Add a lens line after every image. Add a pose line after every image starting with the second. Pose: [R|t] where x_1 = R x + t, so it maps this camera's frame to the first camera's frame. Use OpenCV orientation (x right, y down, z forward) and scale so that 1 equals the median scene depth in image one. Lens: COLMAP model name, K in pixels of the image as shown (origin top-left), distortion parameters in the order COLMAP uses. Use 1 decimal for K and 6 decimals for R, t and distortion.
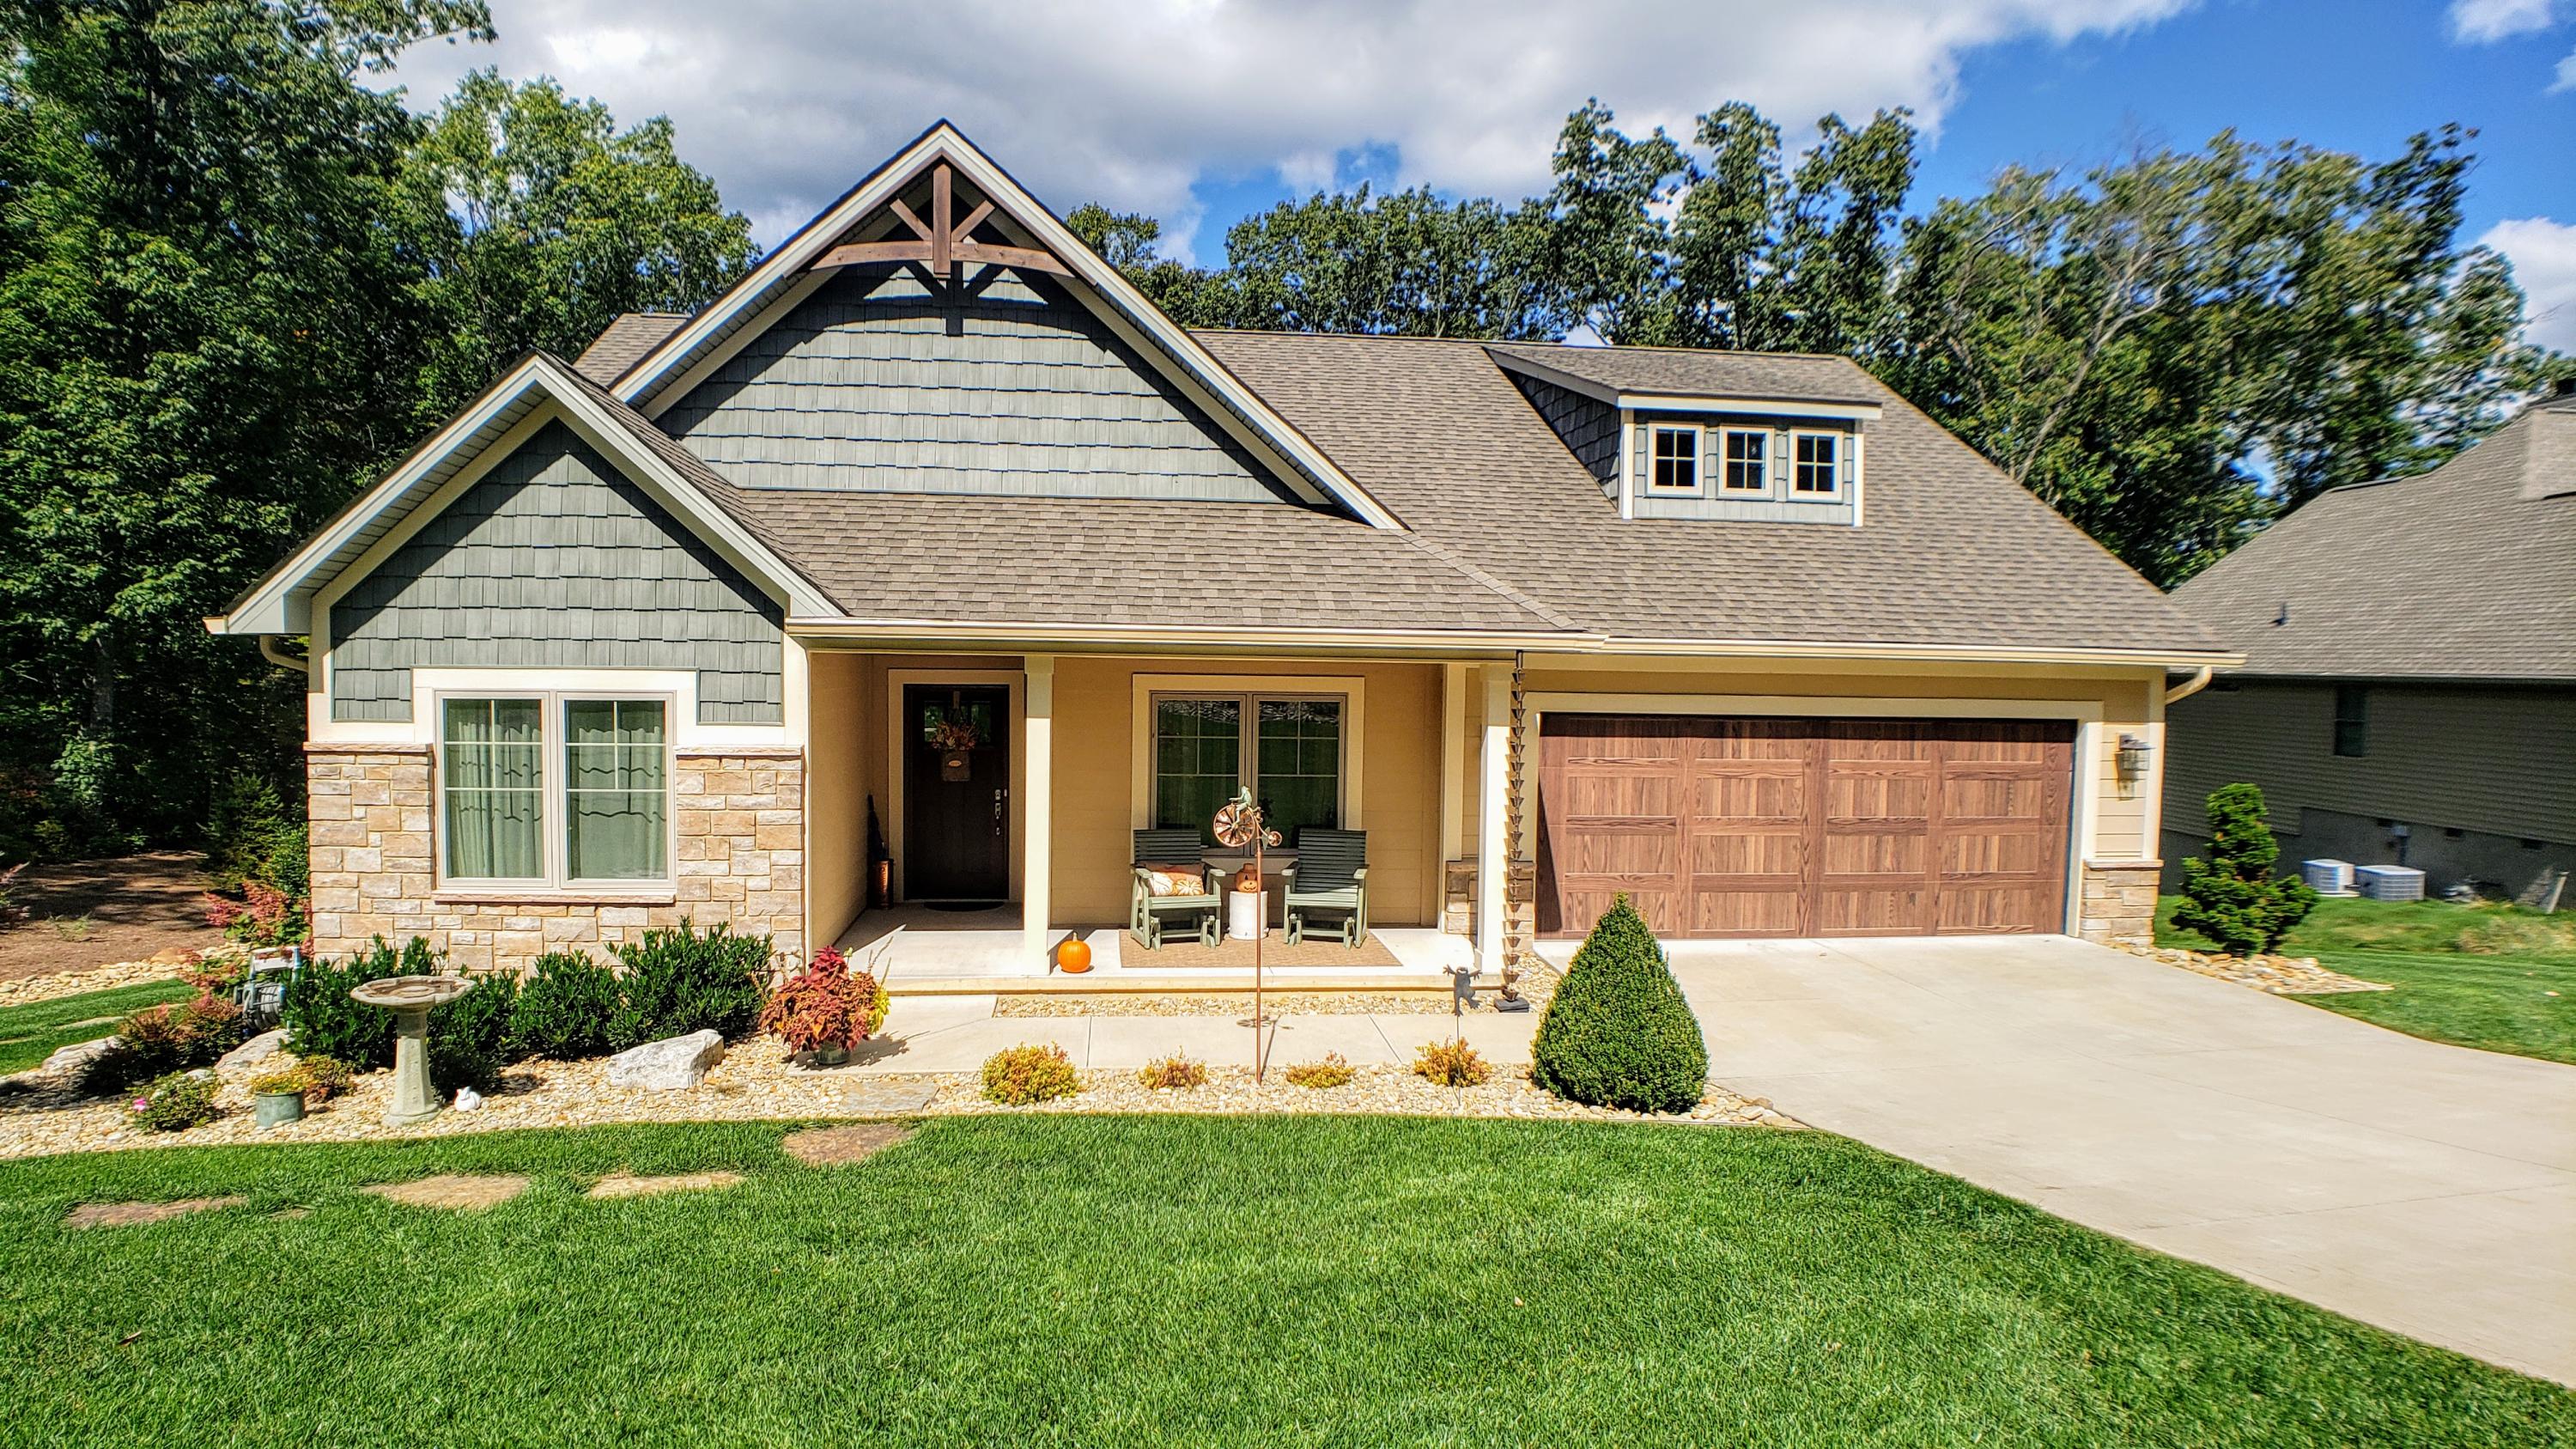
lens RADIAL K [[1424.5, 0, 1287.4], [0, 1424.5, 822.7], [0, 0, 1]] dist [-0.106665, -0.000661]
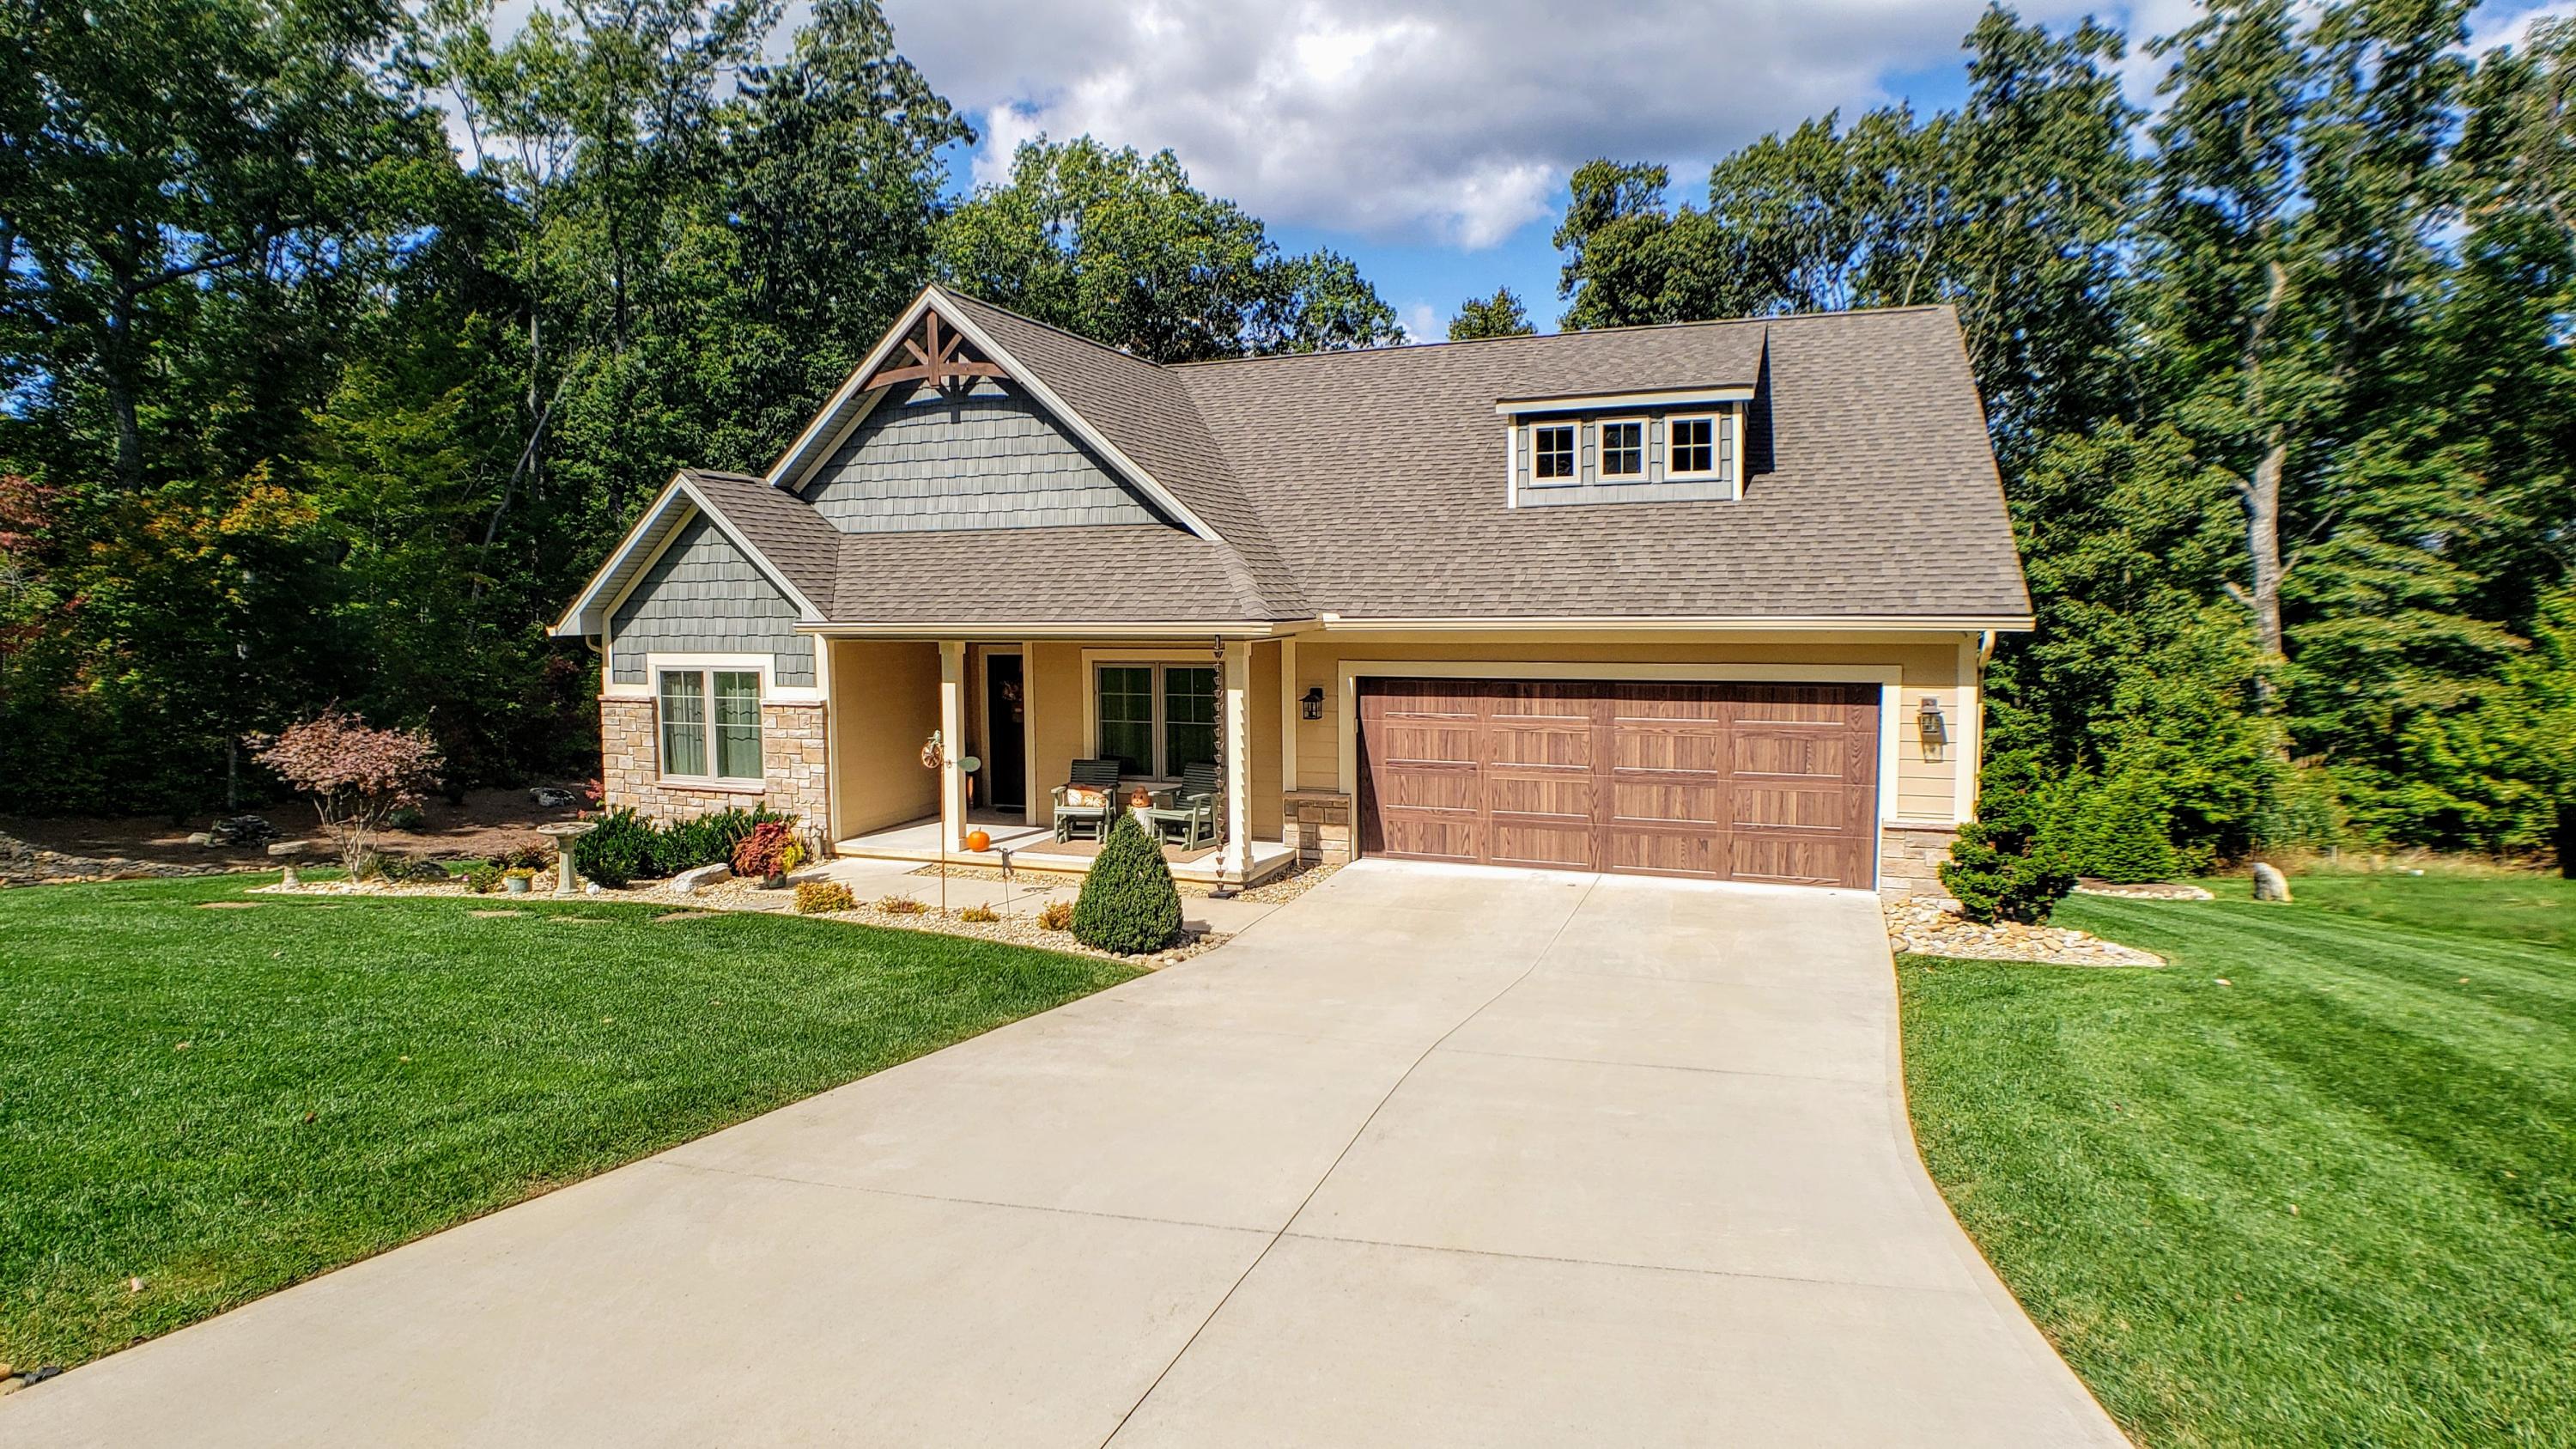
lens RADIAL K [[1424.5, 0, 1287.4], [0, 1424.5, 822.7], [0, 0, 1]] dist [-0.106665, -0.000661]
pose [[0.878434, 0.052608, -0.474959, 0.714239], [-0.031002, 0.998102, 0.053215, -0.012893], [0.476857, -0.032021, 0.878398, -0.140031]]
